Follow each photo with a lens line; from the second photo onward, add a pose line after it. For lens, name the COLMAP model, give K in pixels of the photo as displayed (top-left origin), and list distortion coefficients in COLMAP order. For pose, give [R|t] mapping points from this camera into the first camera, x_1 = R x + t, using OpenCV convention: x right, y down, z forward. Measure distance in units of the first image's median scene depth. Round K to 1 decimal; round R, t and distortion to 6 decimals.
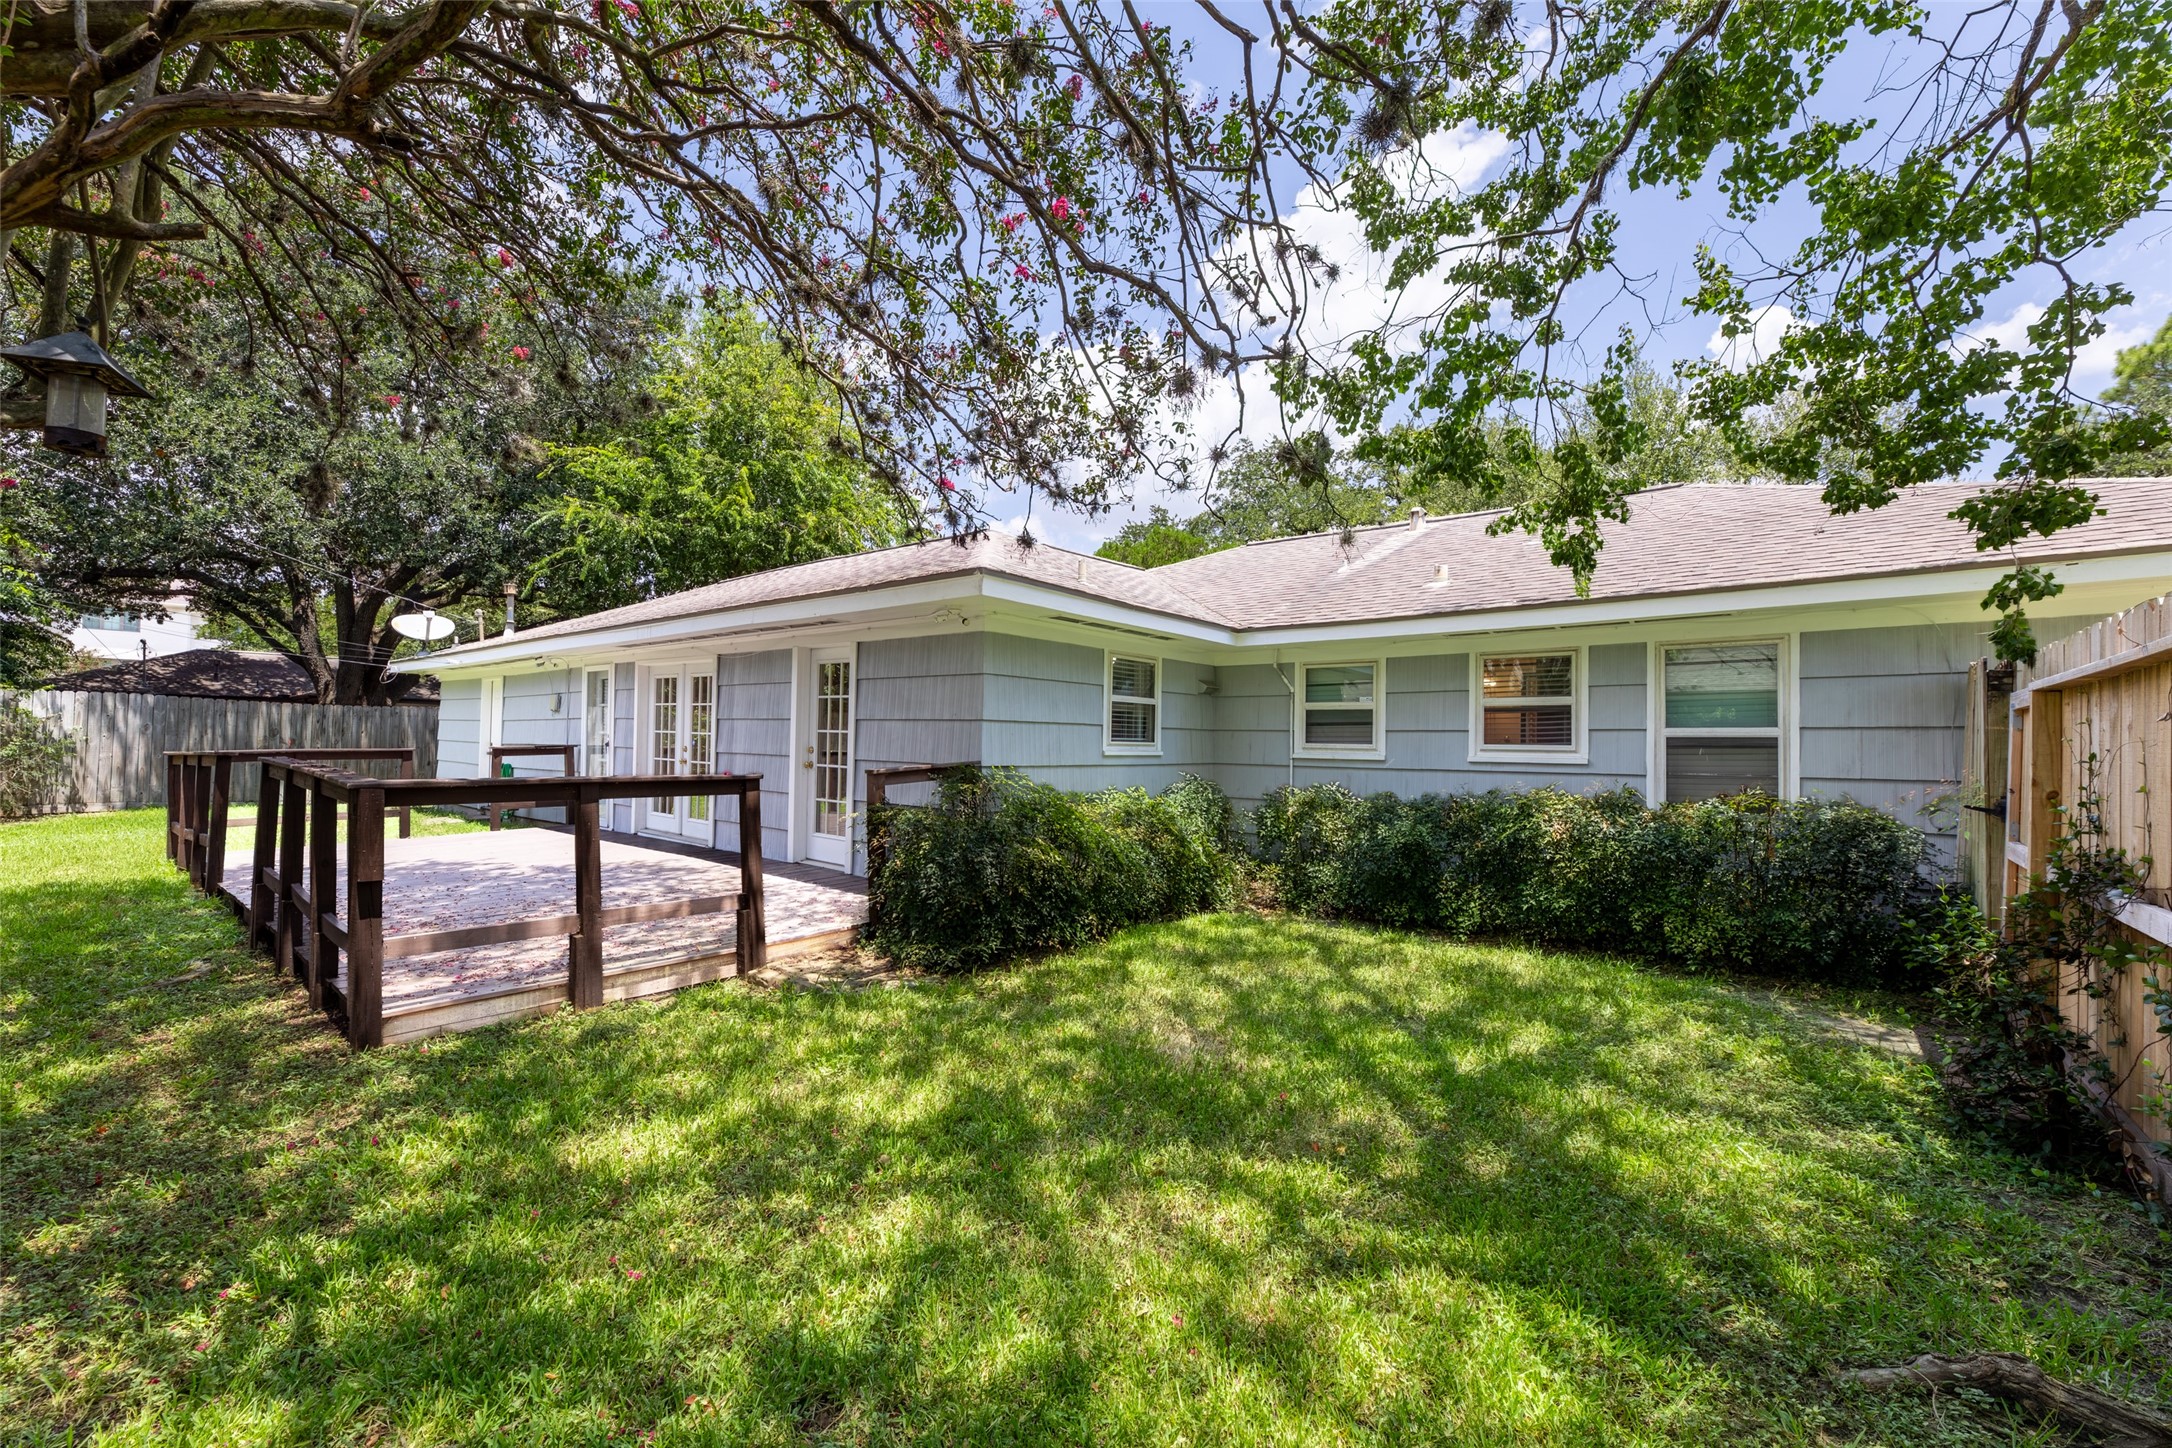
lens RADIAL K [[875.2, 0, 1079.5], [0, 875.2, 728.4], [0, 0, 1]] dist [0.012798, 0.000036]
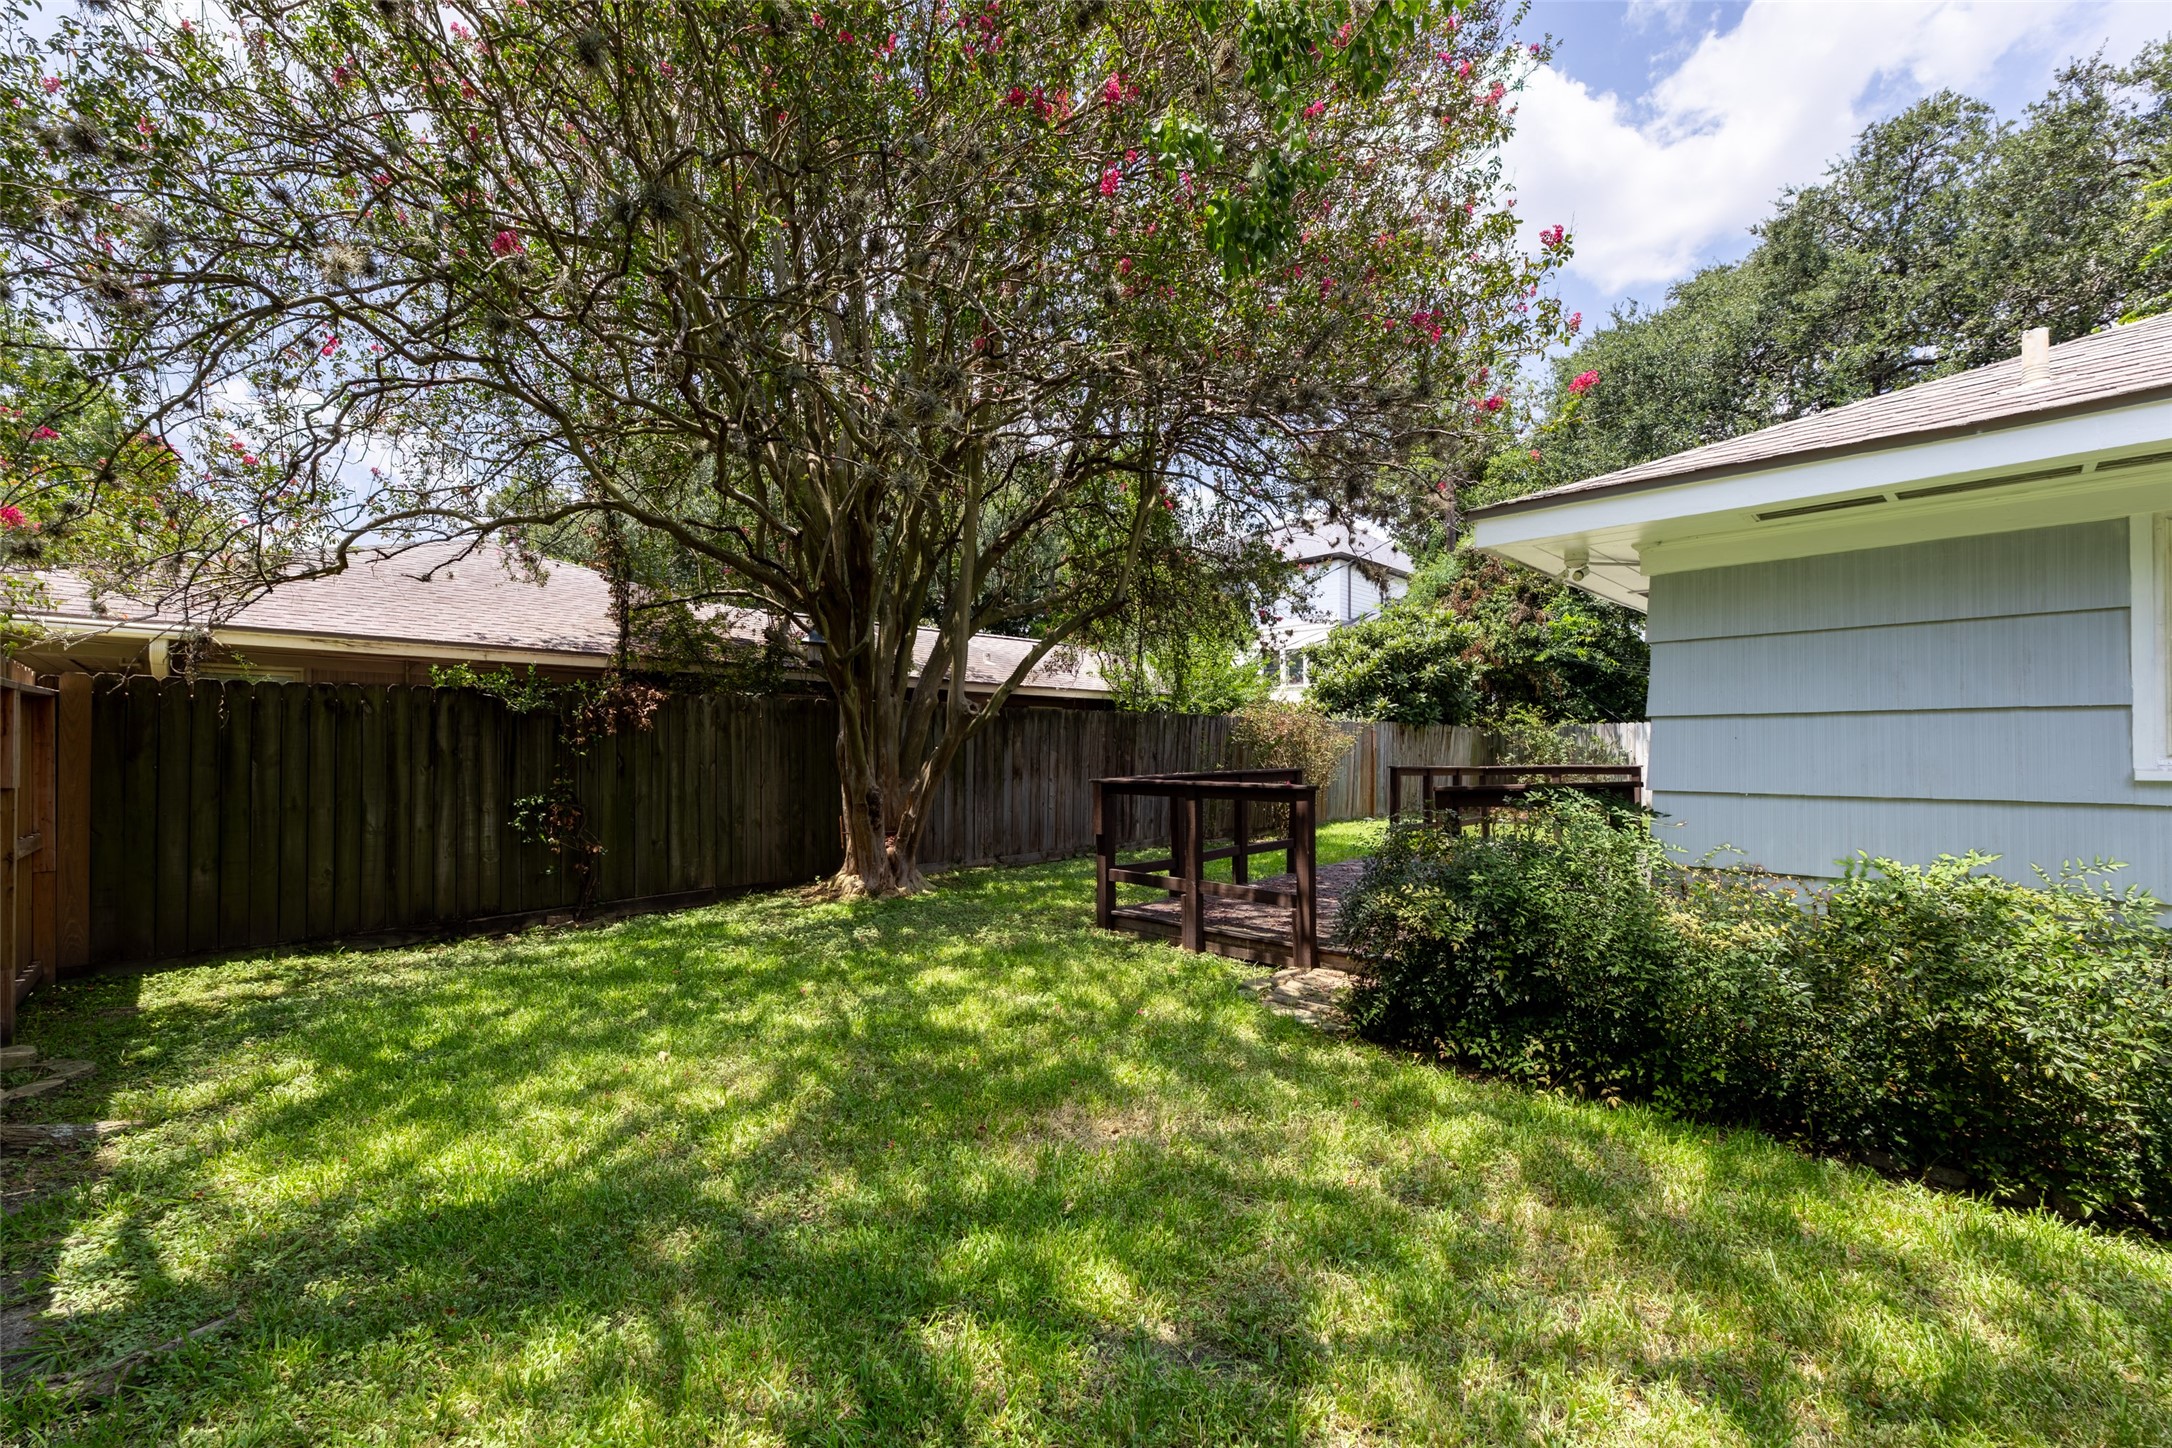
lens RADIAL K [[875.2, 0, 1079.5], [0, 875.2, 728.4], [0, 0, 1]] dist [0.012798, 0.000036]
pose [[-0.105120, -0.042709, -0.993542, 1.133666], [0.012495, 0.998942, -0.044263, 0.041175], [0.994381, -0.017068, -0.104475, 1.311161]]
